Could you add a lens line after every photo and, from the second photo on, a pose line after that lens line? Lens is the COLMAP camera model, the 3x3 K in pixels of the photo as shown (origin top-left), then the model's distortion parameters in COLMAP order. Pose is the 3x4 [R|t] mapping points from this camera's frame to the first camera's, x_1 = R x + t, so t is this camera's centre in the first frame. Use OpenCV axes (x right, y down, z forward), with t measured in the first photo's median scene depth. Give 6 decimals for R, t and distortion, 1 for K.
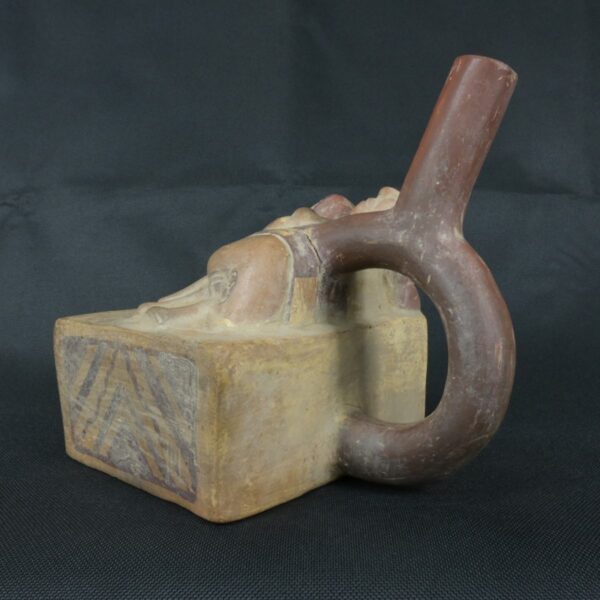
lens RADIAL K [[616.7, 0, 298.1], [0, 616.7, 297.8], [0, 0, 1]] dist [0.004793, 0.000000]
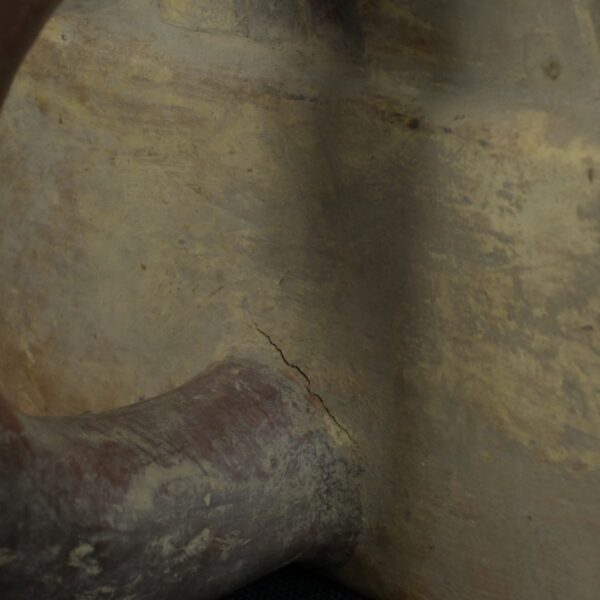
lens RADIAL K [[1944.2, 0, 301.4], [0, 1944.2, 298.4], [0, 0, 1]] dist [0.022781, 0.000000]
pose [[-0.079542, 0.353135, -0.932185, 1.014004], [-0.059747, 0.931778, 0.358079, -0.191973], [0.995039, 0.084177, -0.053017, 1.145712]]
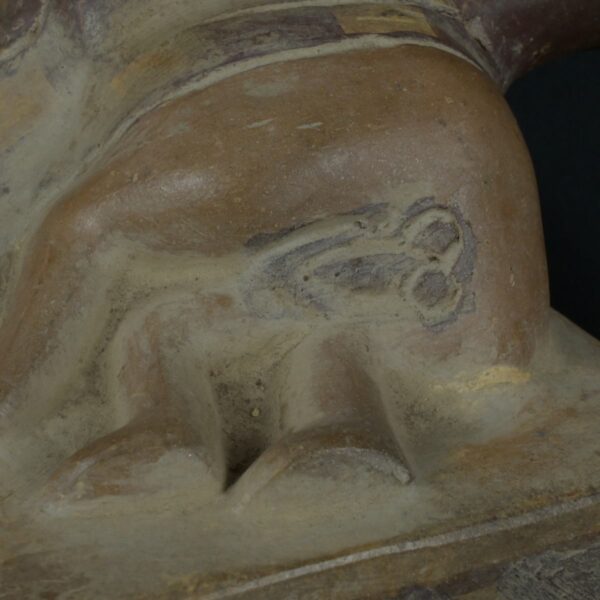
lens RADIAL K [[1944.2, 0, 299.8], [0, 1944.2, 298.1], [0, 0, 1]] dist [0.022781, 0.000000]
pose [[0.424143, -0.402093, 0.811434, -0.924056], [0.097910, 0.911131, 0.400318, -0.391295], [-0.900287, -0.090344, 0.425819, 0.670705]]
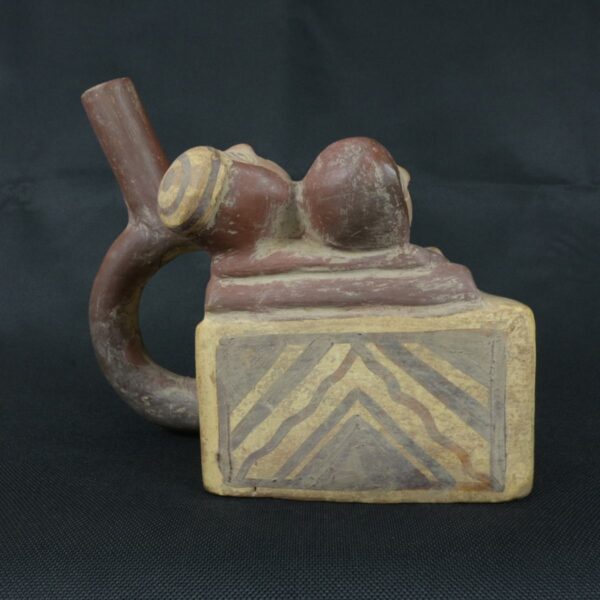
lens RADIAL K [[616.7, 0, 299.7], [0, 616.7, 297.9], [0, 0, 1]] dist [0.004793, 0.000000]
pose [[-0.829062, 0.062036, -0.555704, 0.647345], [-0.024563, 0.988826, 0.147034, -0.138541], [0.558616, 0.135550, -0.818275, 2.121654]]
